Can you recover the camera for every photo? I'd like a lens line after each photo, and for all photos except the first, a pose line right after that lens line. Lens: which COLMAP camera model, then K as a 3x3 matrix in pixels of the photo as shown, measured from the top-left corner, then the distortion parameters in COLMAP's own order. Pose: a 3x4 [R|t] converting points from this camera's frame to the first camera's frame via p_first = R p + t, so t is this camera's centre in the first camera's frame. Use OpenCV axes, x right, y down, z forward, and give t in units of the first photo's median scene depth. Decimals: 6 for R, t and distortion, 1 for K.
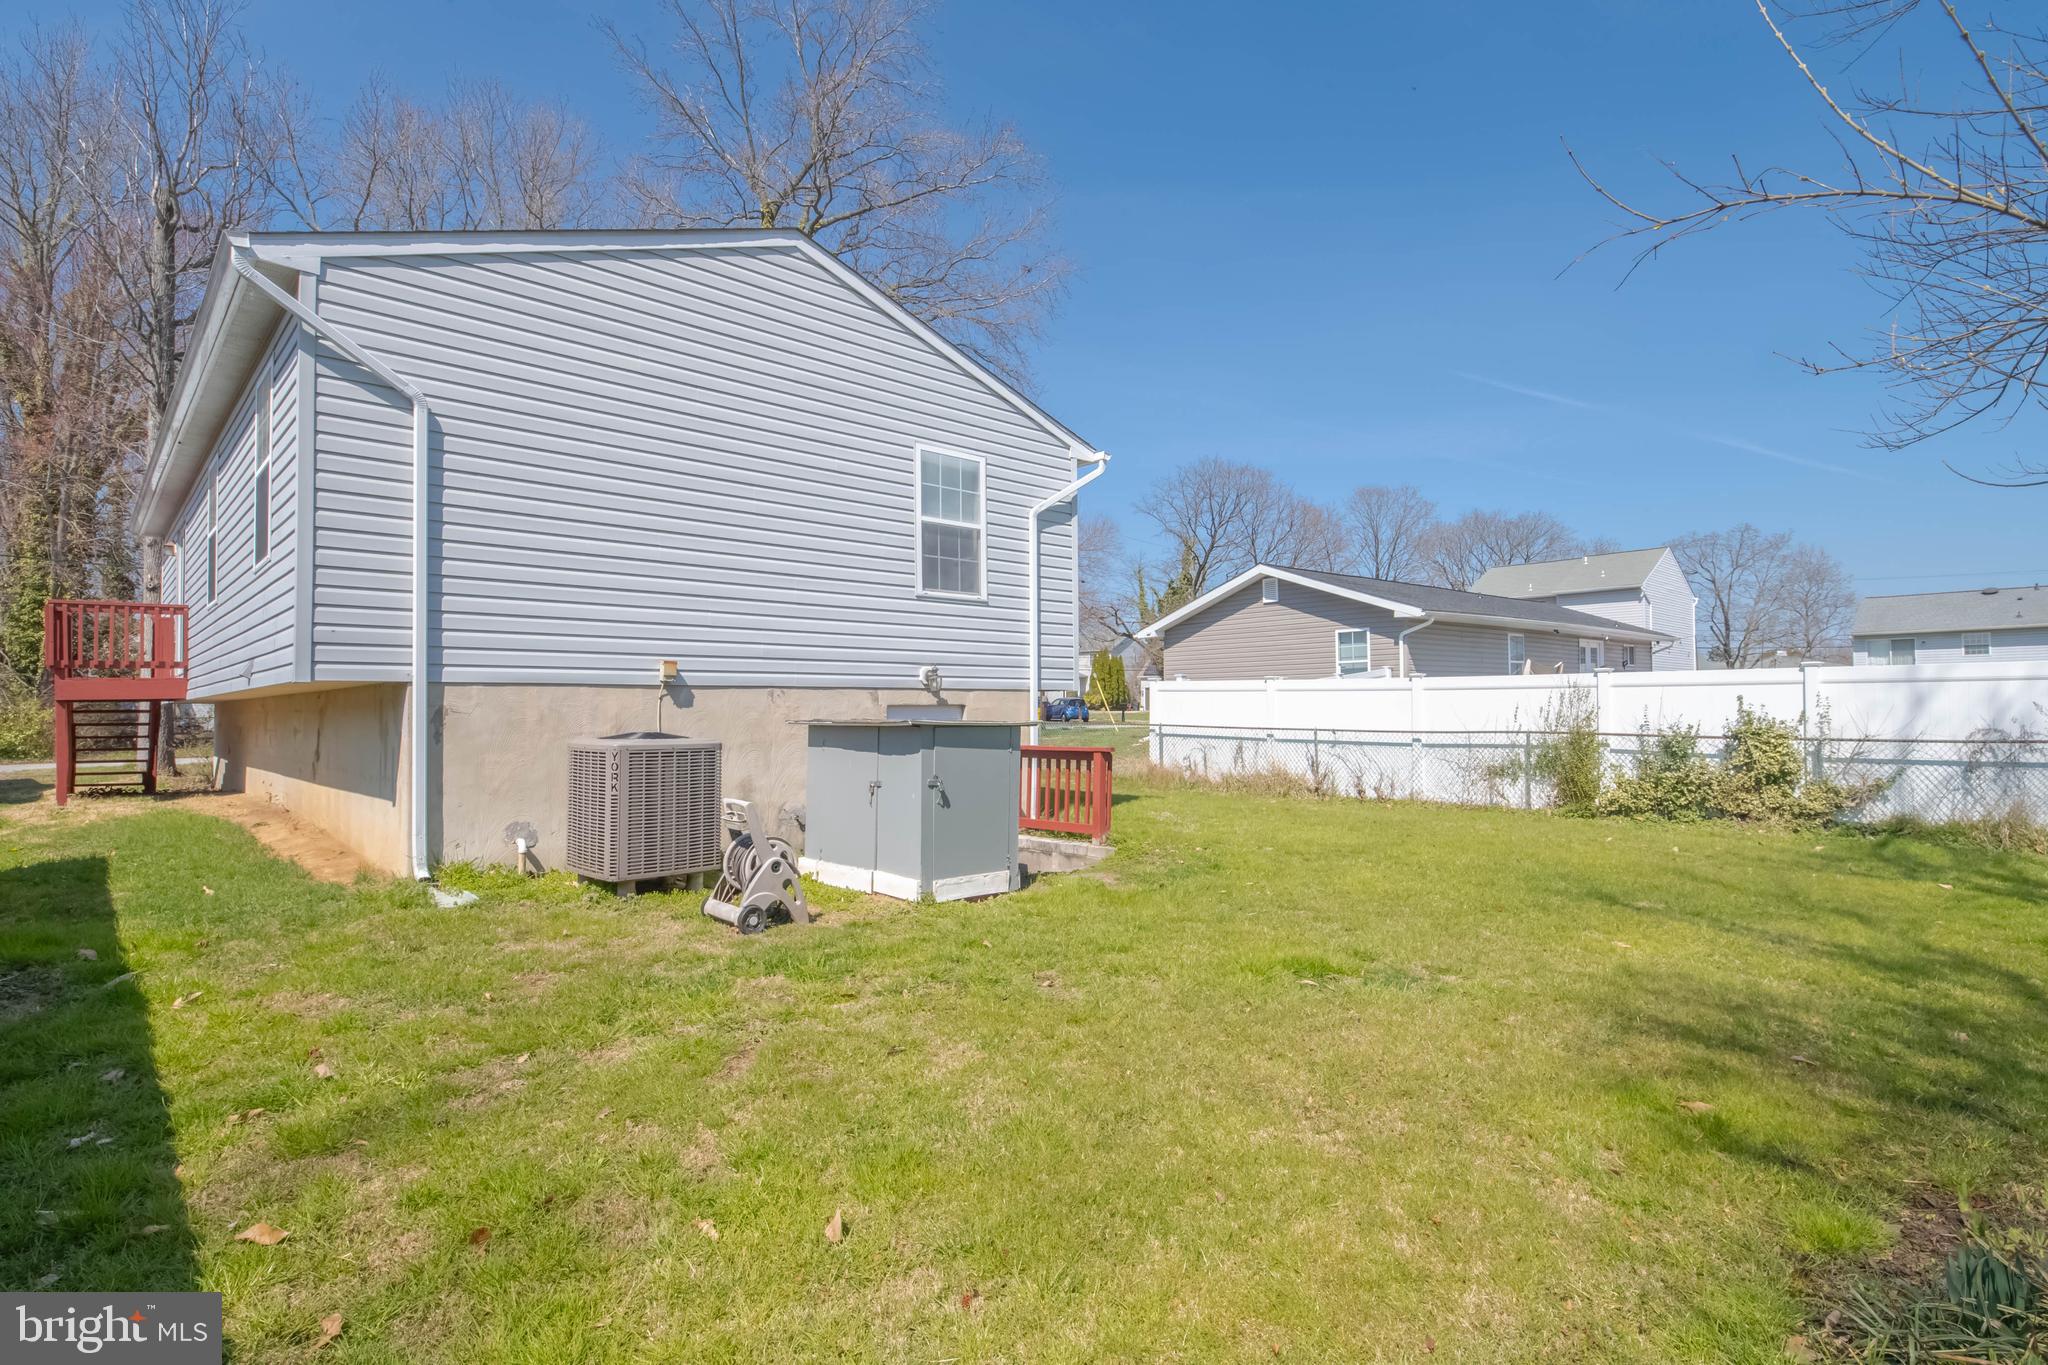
lens RADIAL K [[999.3, 0, 1024.0], [0, 999.3, 682.5], [0, 0, 1]] dist [-0.002699, -0.000270]
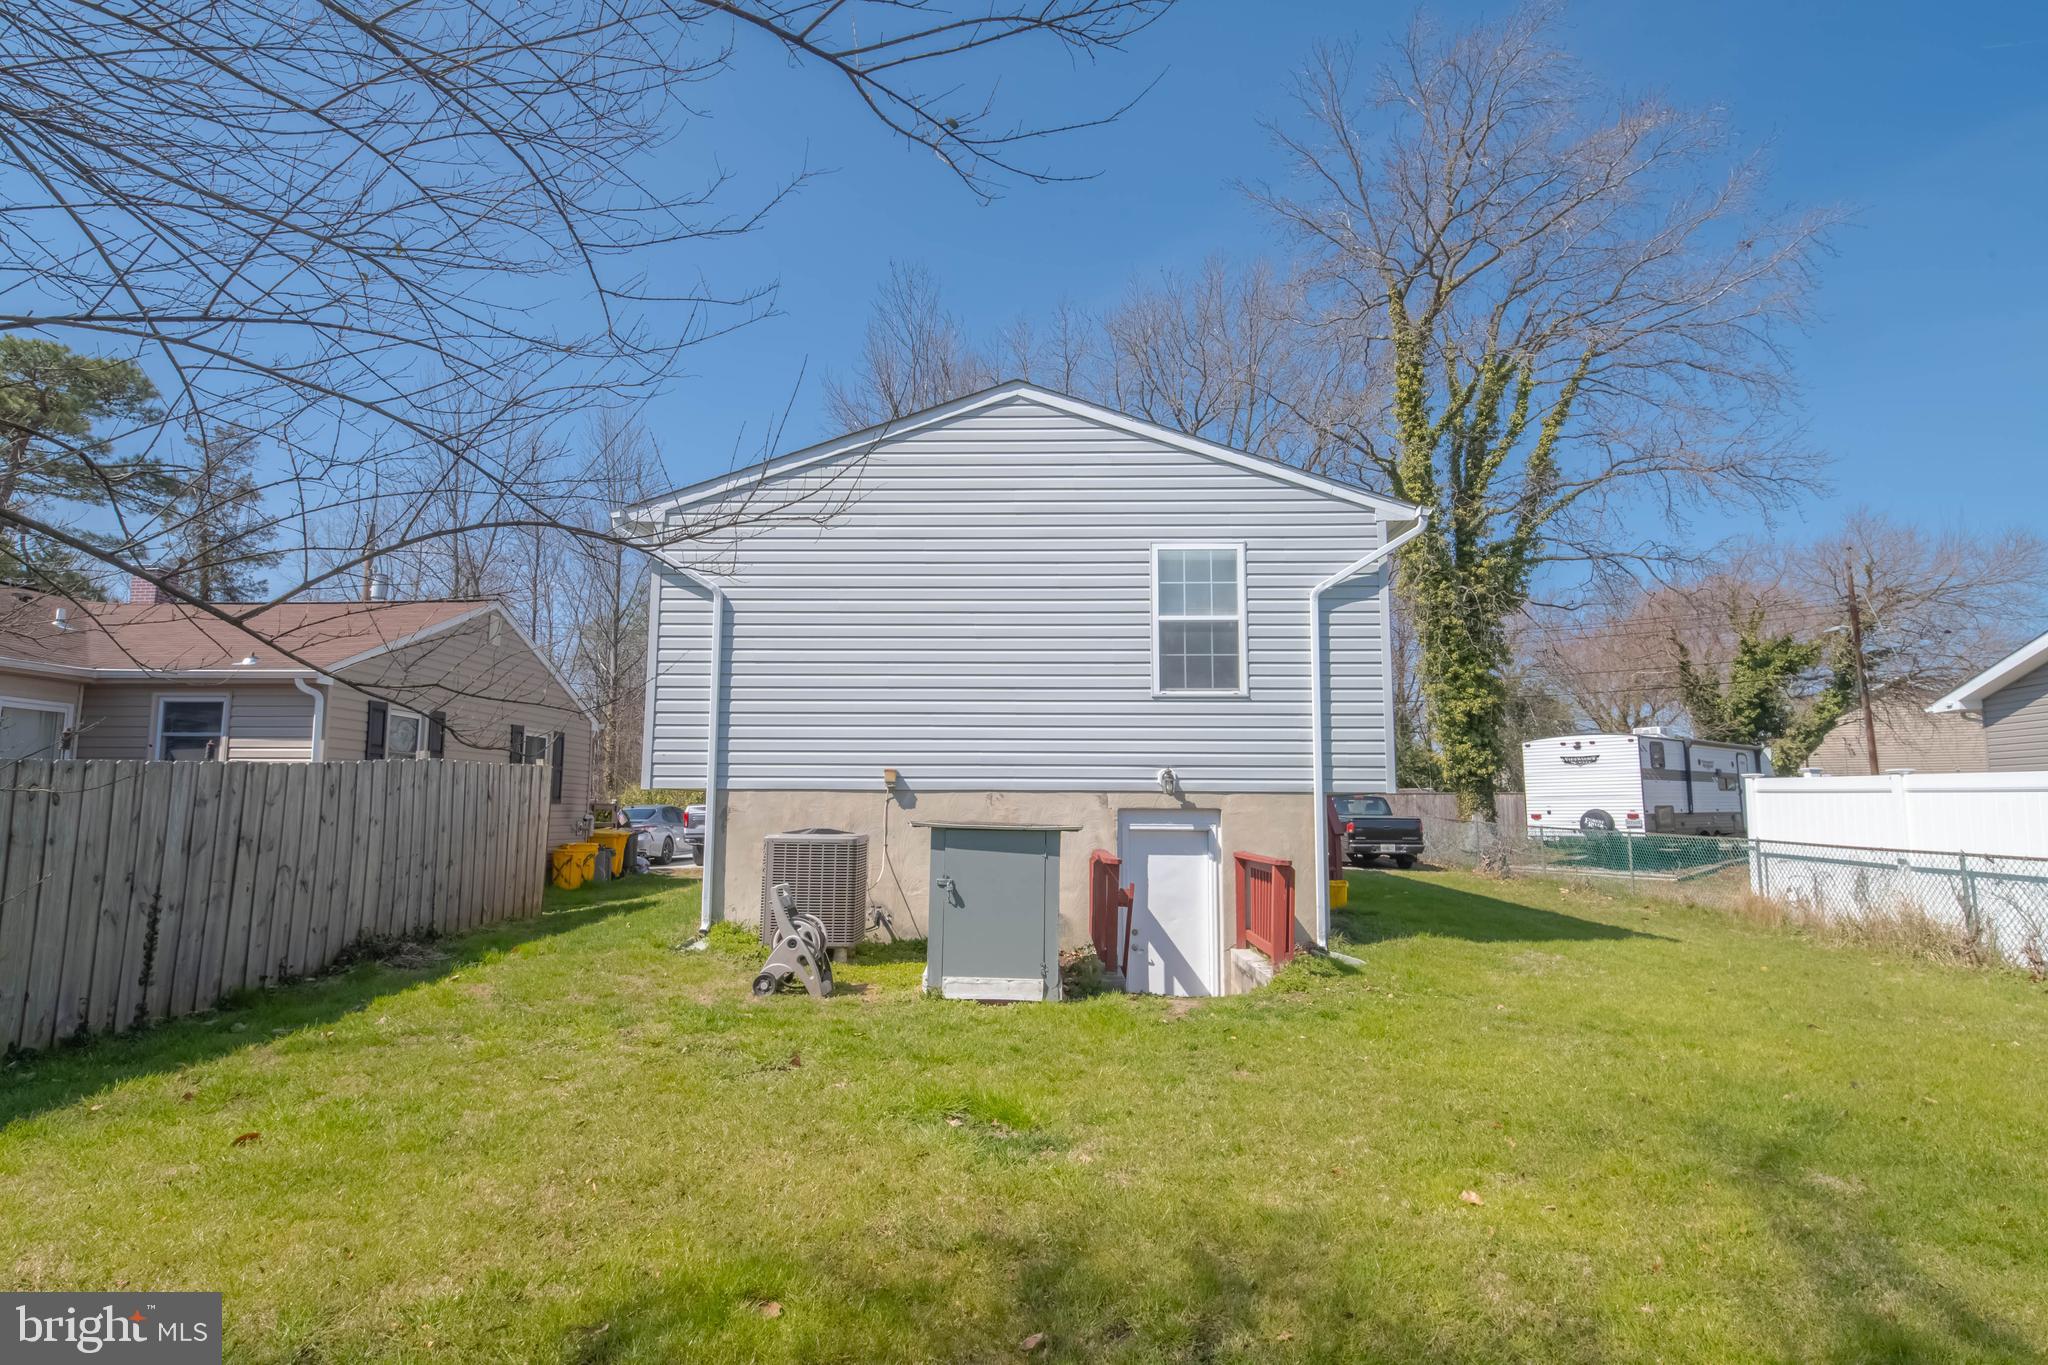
lens RADIAL K [[1045.1, 0, 1024.0], [0, 1045.1, 682.5], [0, 0, 1]] dist [0.000138, -0.000095]
pose [[0.706210, -0.075437, -0.703972, 0.521374], [0.008654, 0.995153, -0.097958, -0.001014], [0.707950, 0.063087, 0.703440, 0.181918]]
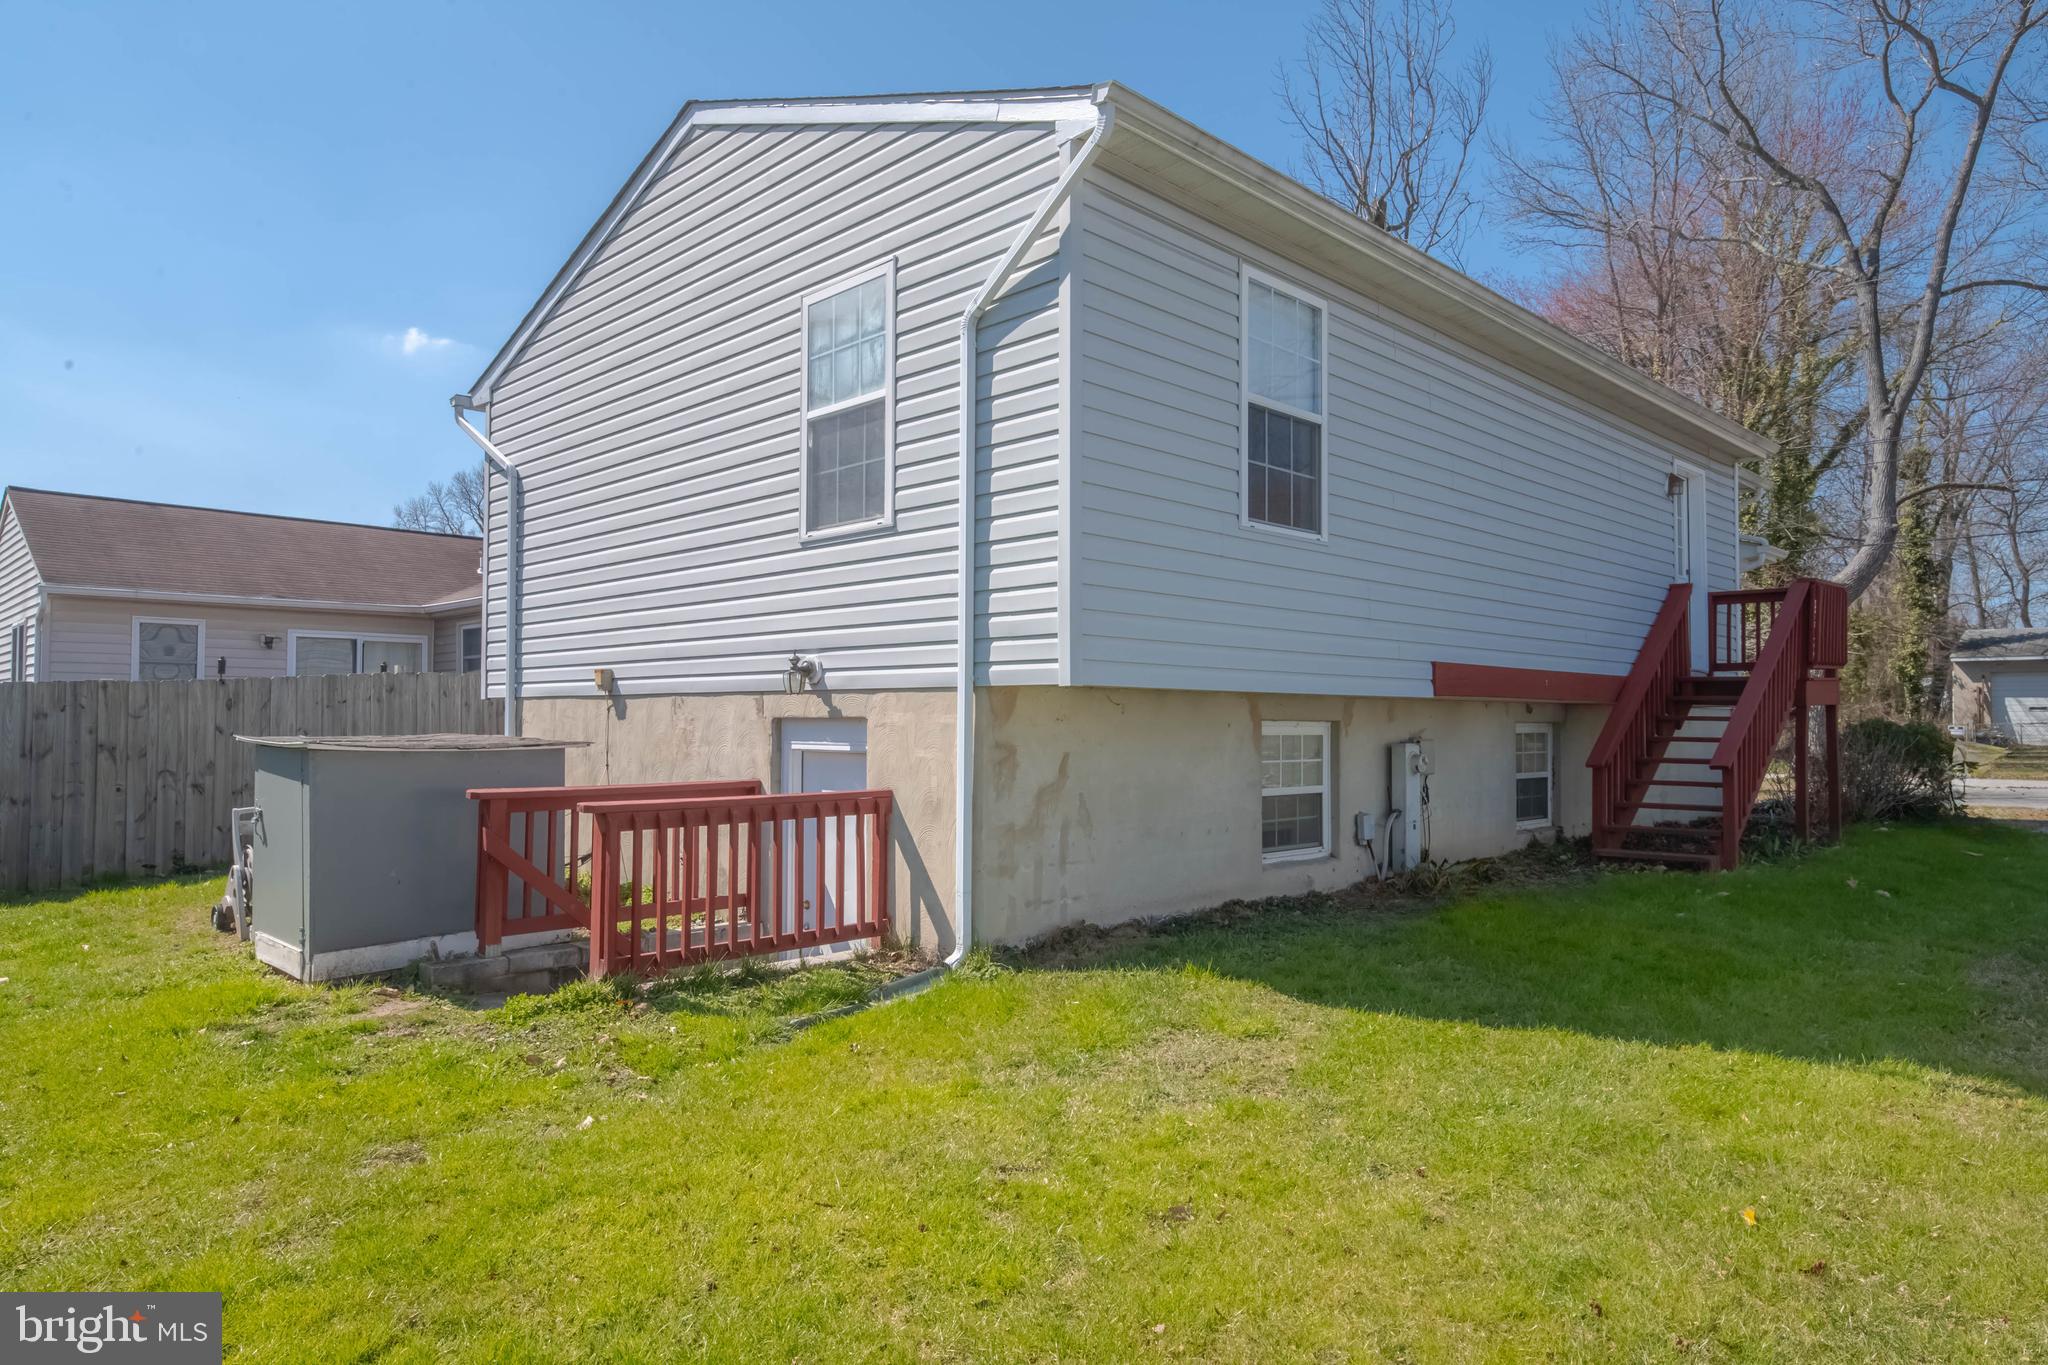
lens RADIAL K [[1238.1, 0, 1024.0], [0, 1238.1, 682.5], [0, 0, 1]] dist [0.022257, -0.000438]
pose [[0.024187, -0.021405, -0.999478, 0.662384], [0.024037, 0.999494, -0.020823, 0.019919], [0.999418, -0.023521, 0.024689, 1.102940]]
